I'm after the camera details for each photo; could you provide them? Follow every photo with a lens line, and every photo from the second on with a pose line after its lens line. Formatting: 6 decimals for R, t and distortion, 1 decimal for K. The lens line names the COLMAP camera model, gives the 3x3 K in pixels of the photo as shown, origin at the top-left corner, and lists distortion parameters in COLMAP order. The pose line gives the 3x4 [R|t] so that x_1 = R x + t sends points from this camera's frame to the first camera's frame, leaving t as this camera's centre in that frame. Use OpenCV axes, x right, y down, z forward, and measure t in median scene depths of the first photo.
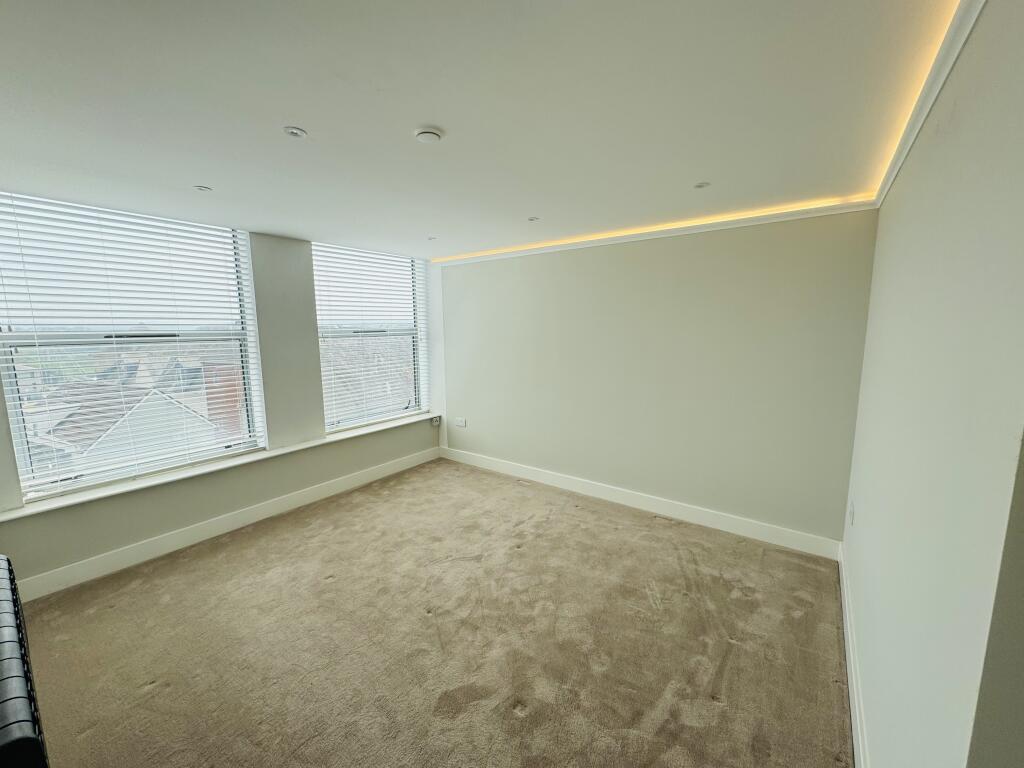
lens RADIAL K [[408.8, 0, 511.8], [0, 408.8, 387.5], [0, 0, 1]] dist [-0.001345, 0.000643]
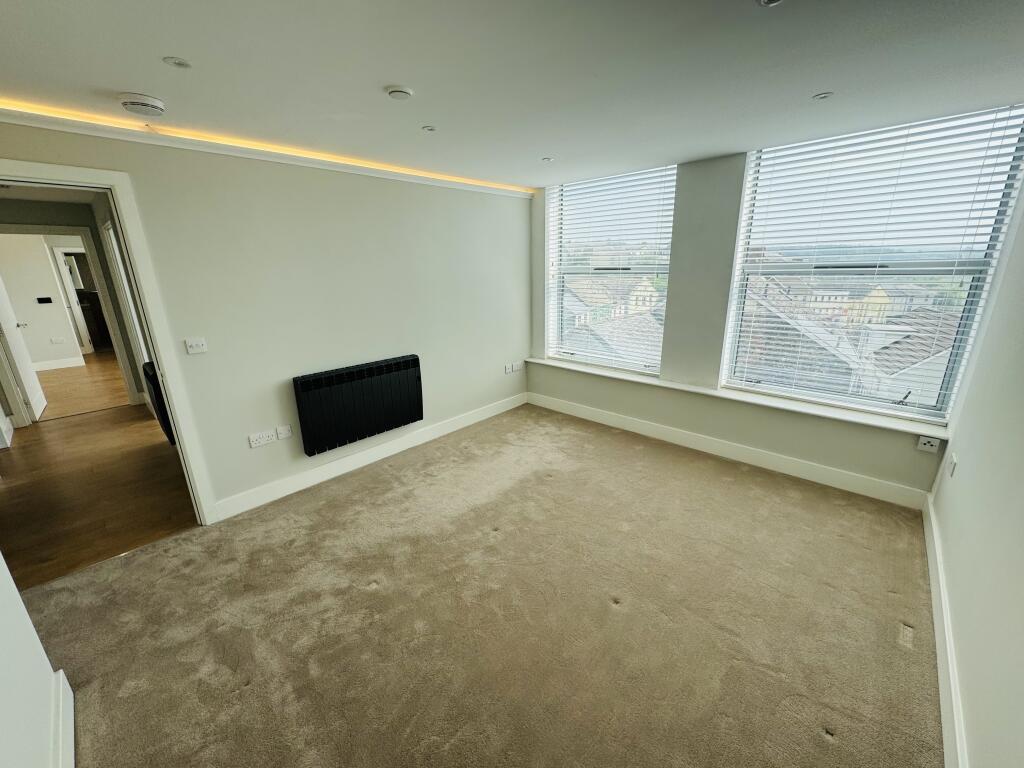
lens RADIAL K [[408.8, 0, 493.8], [0, 408.8, 386.8], [0, 0, 1]] dist [-0.001345, 0.000643]
pose [[-0.133565, 0.292470, -0.946901, 0.408223], [-0.127548, 0.942443, 0.309084, -0.087623], [0.982798, 0.162058, -0.088574, 0.547961]]
